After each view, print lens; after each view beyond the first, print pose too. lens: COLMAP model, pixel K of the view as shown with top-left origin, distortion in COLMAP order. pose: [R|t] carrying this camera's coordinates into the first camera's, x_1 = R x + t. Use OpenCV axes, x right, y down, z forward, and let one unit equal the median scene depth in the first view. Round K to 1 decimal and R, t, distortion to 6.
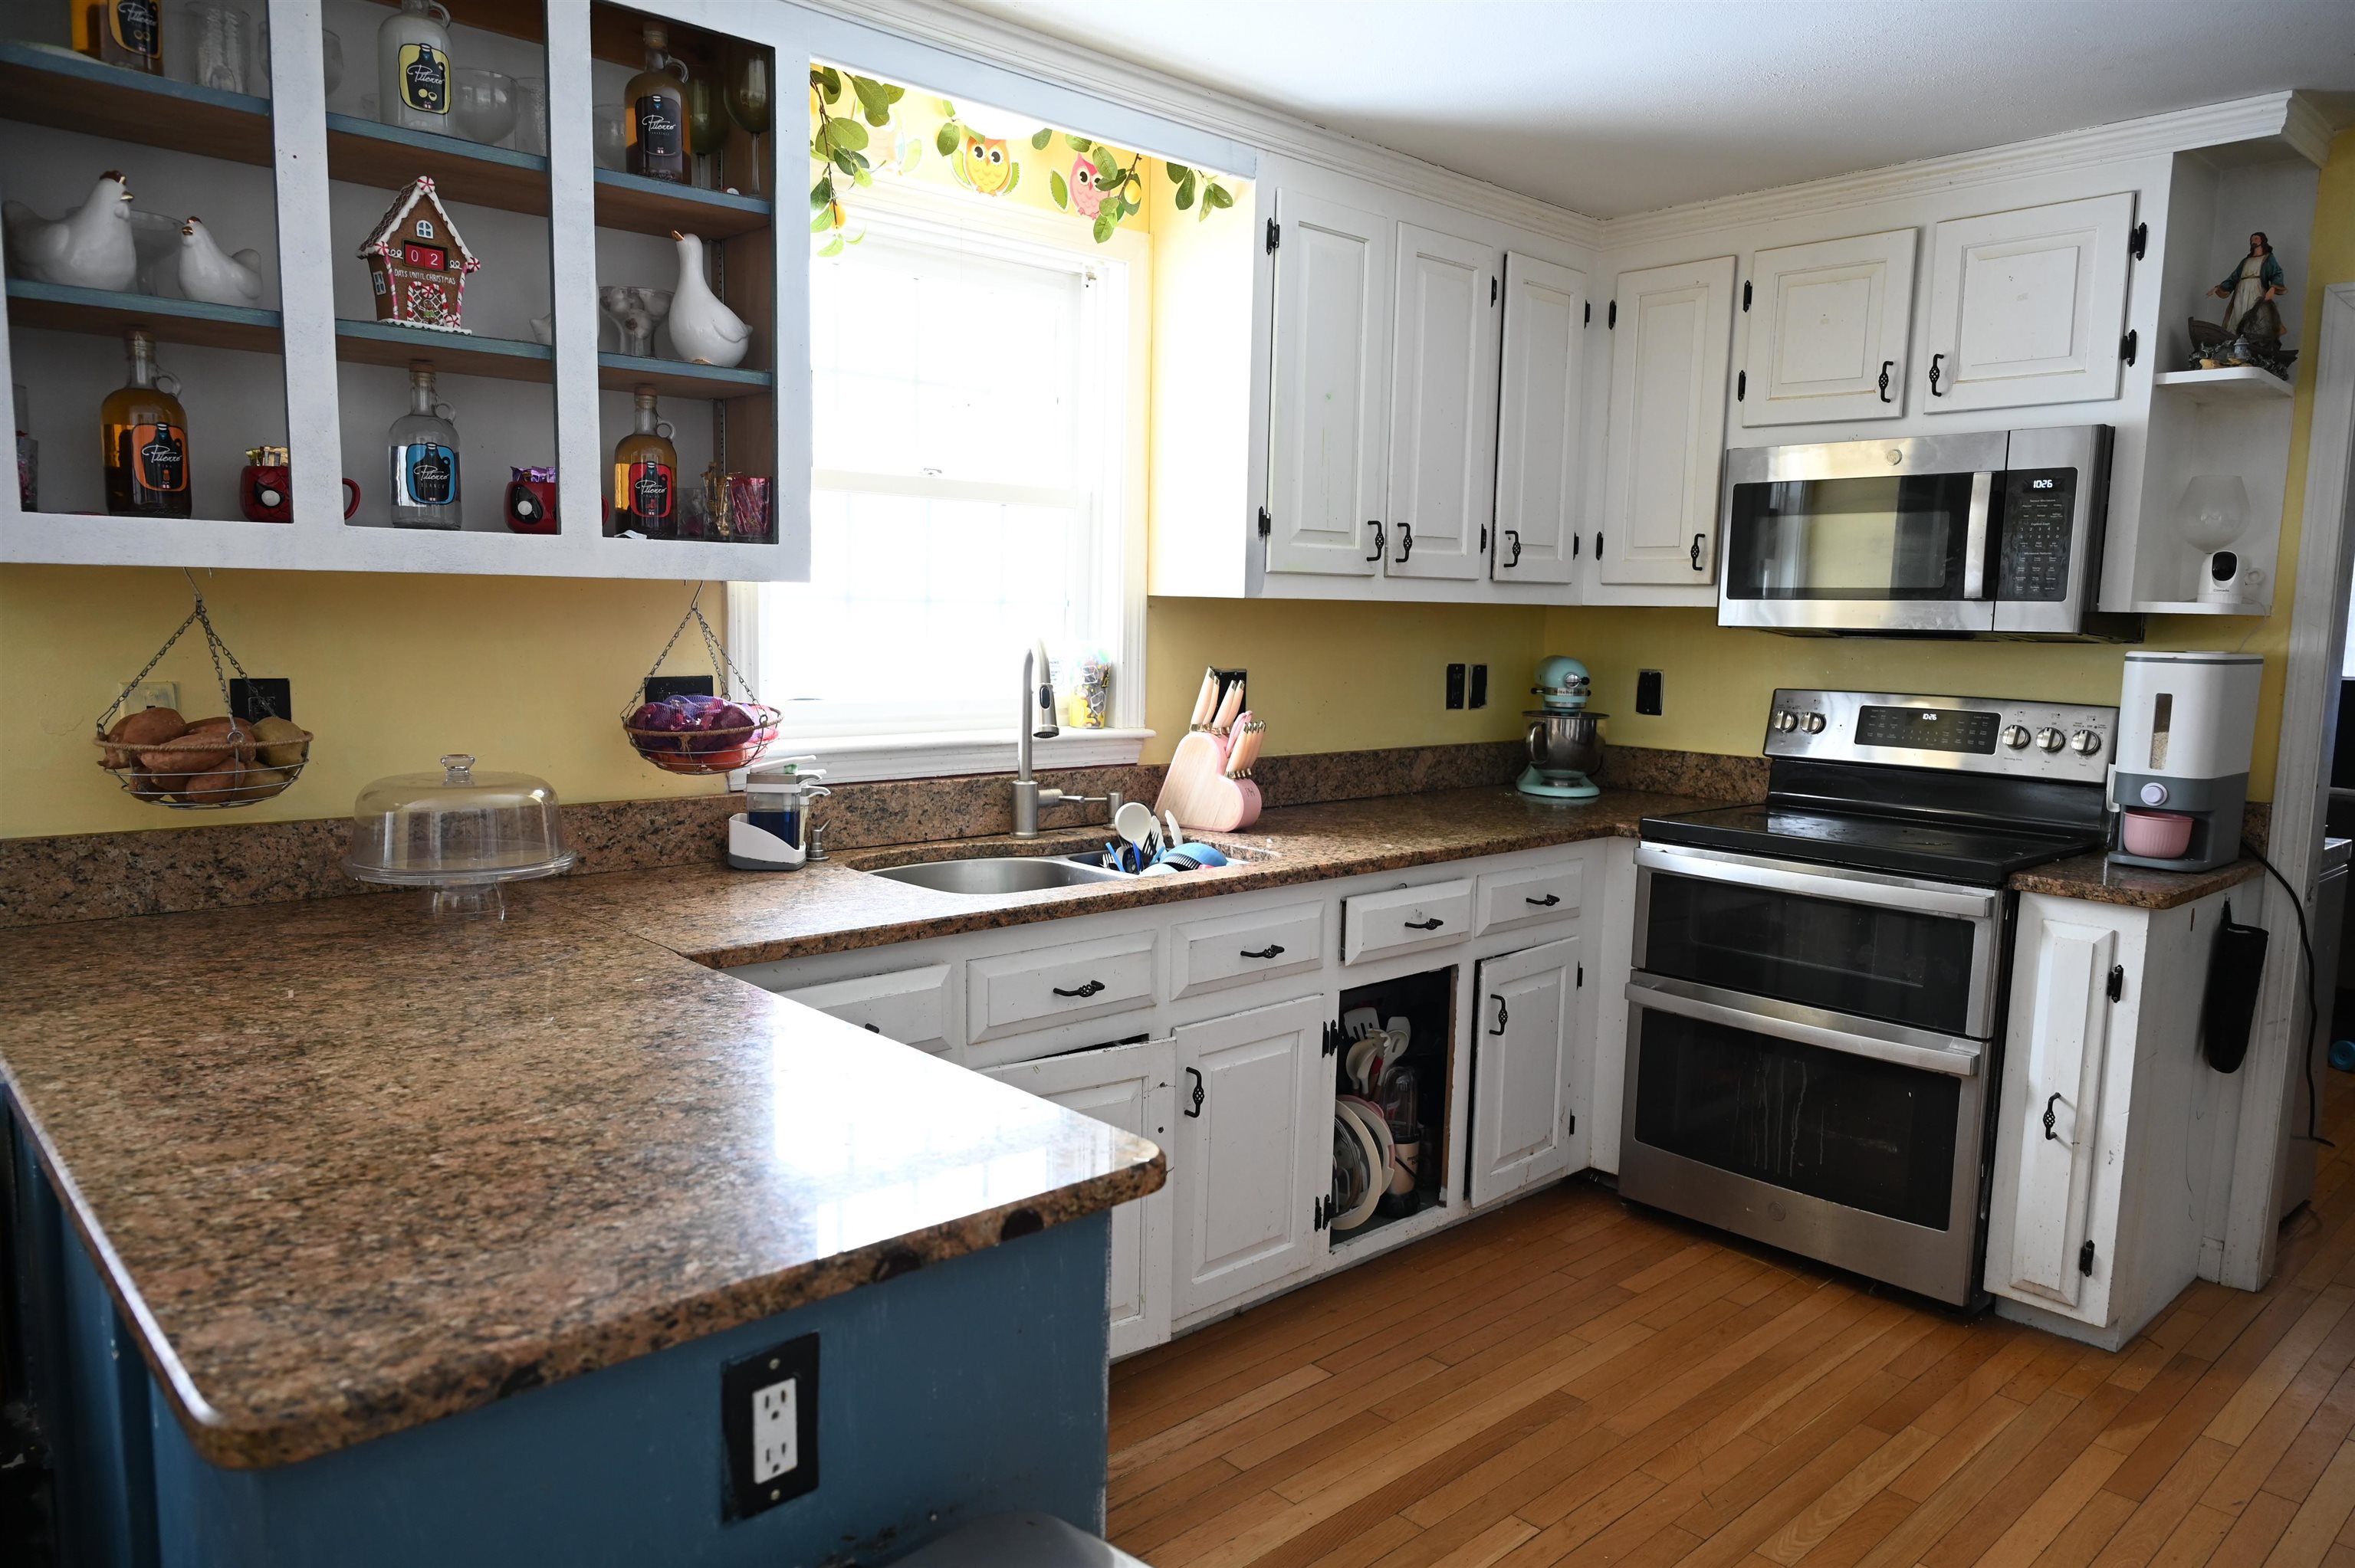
lens RADIAL K [[1561.7, 0, 1173.0], [0, 1561.7, 804.5], [0, 0, 1]] dist [0.002920, -0.002627]
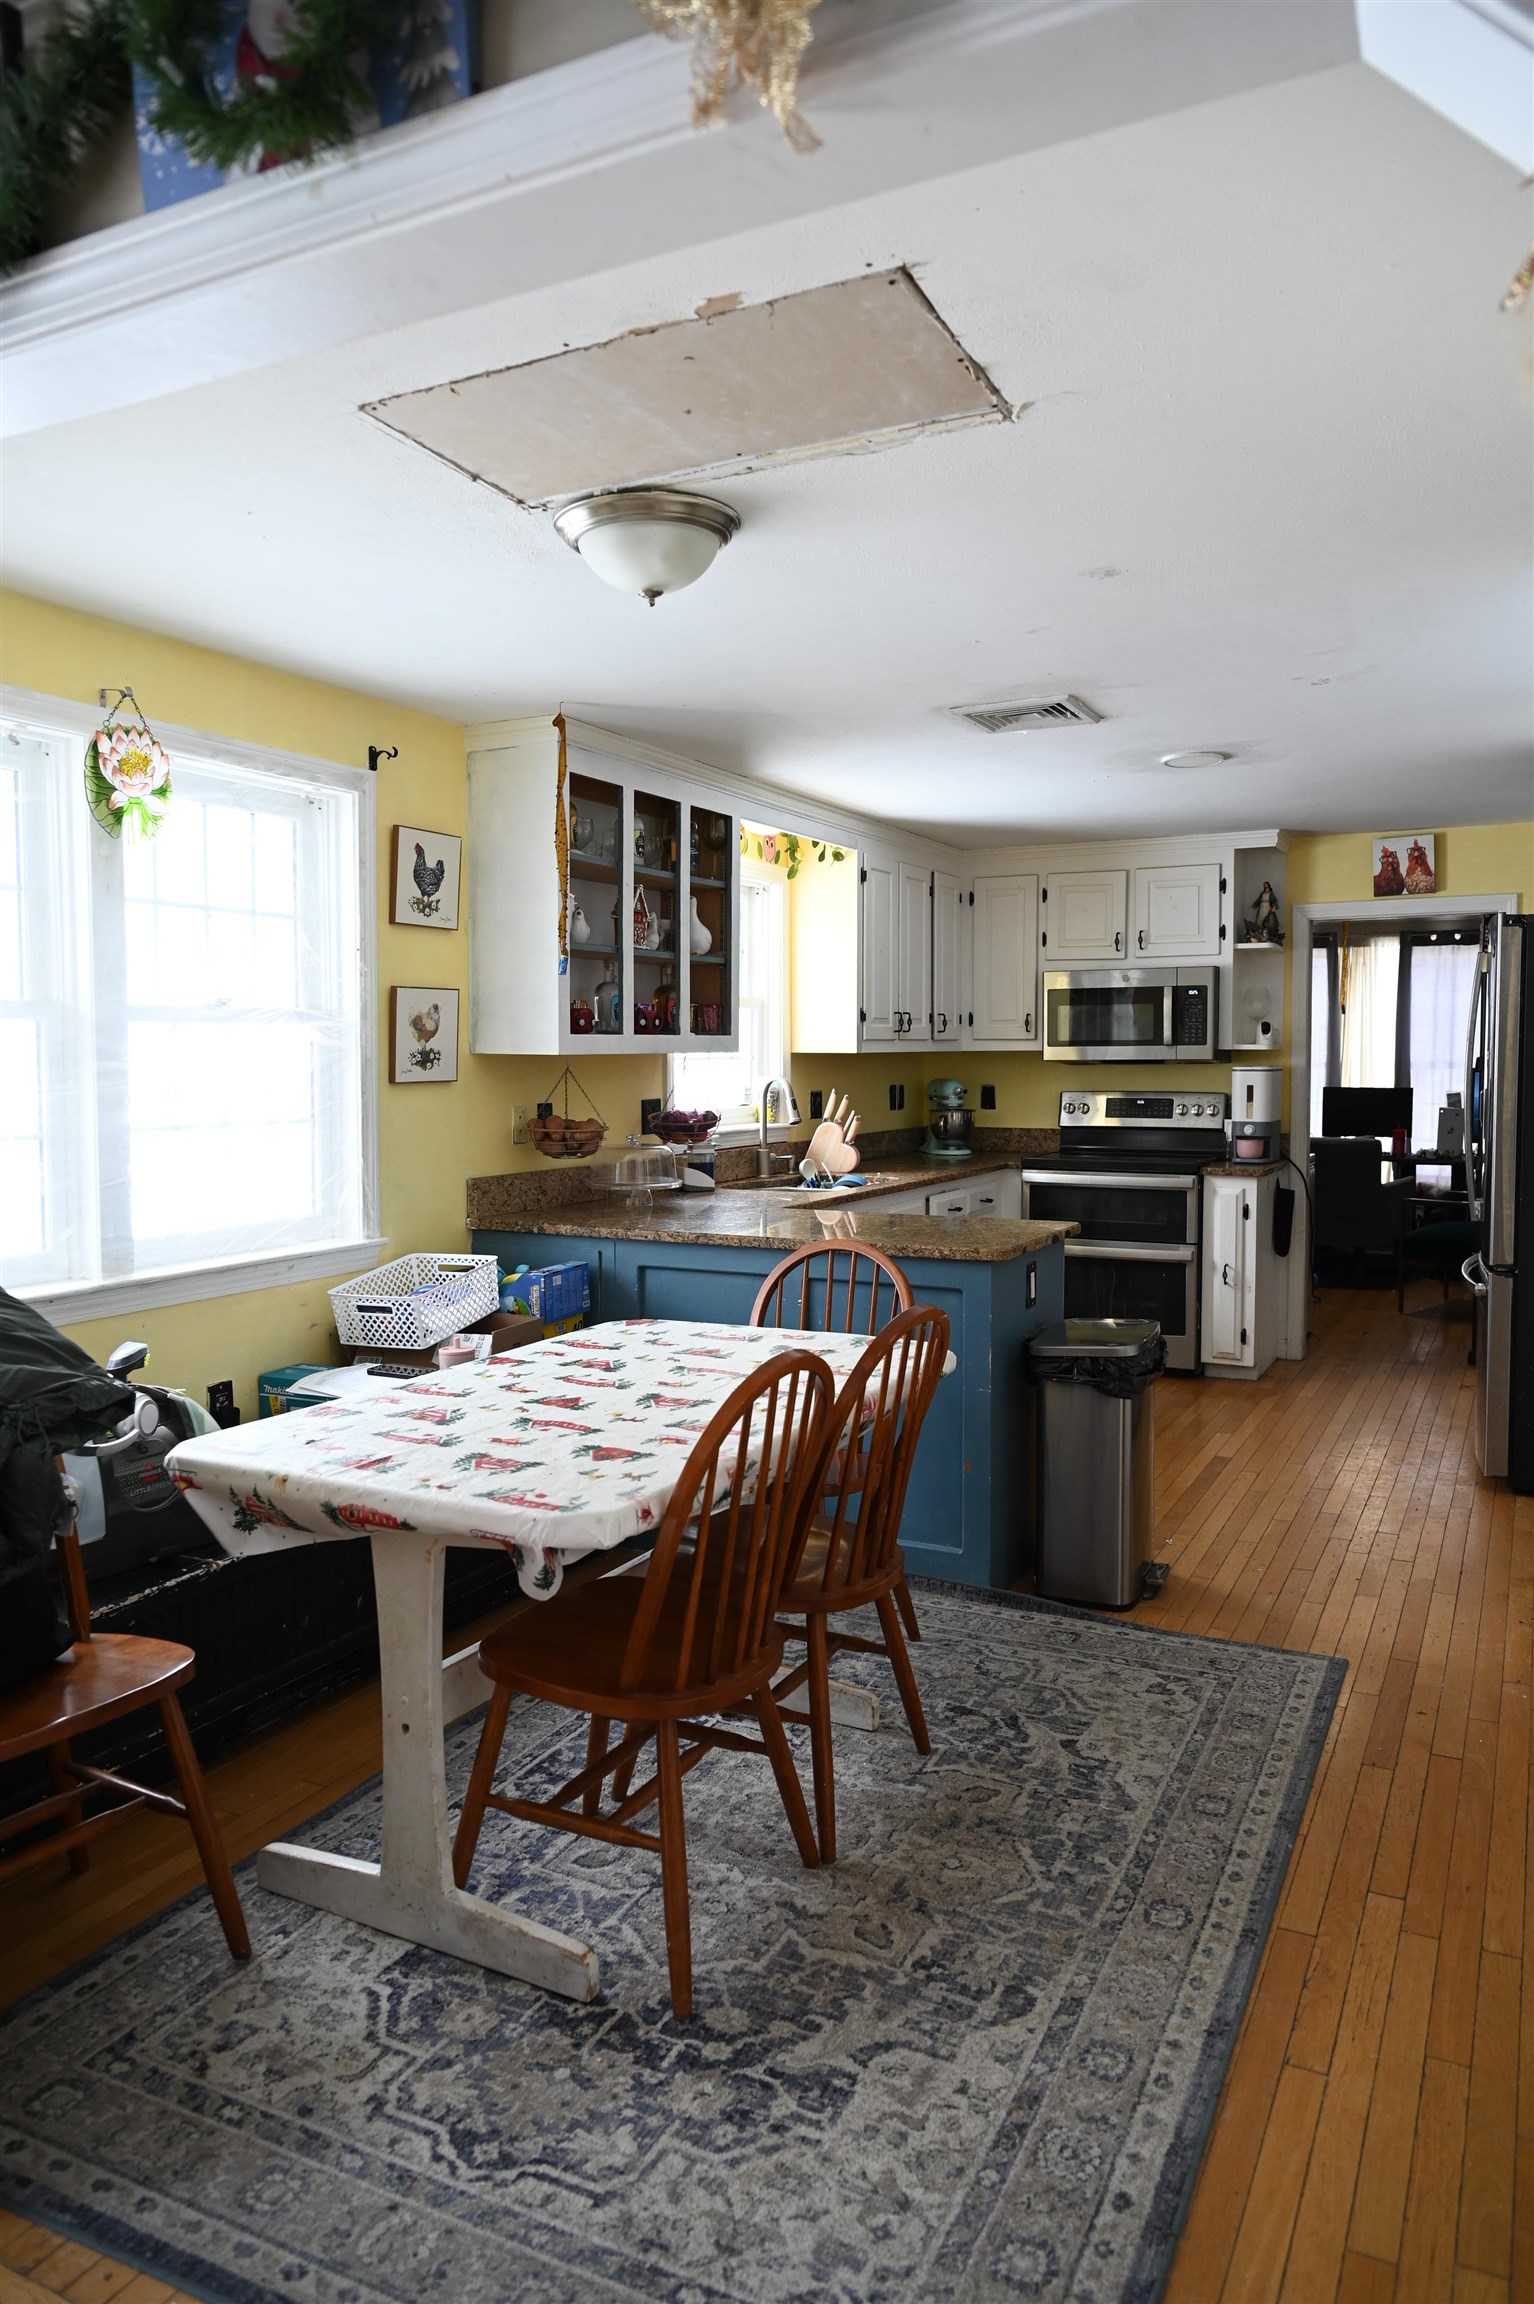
lens RADIAL K [[1528.1, 0, 768.5], [0, 1528.1, 1140.8], [0, 0, 1]] dist [0.002920, -0.002627]
pose [[0.939701, -0.044817, 0.339048, -0.740319], [0.065977, 0.996510, -0.051137, 0.073053], [-0.335573, 0.070422, 0.939378, -0.800928]]
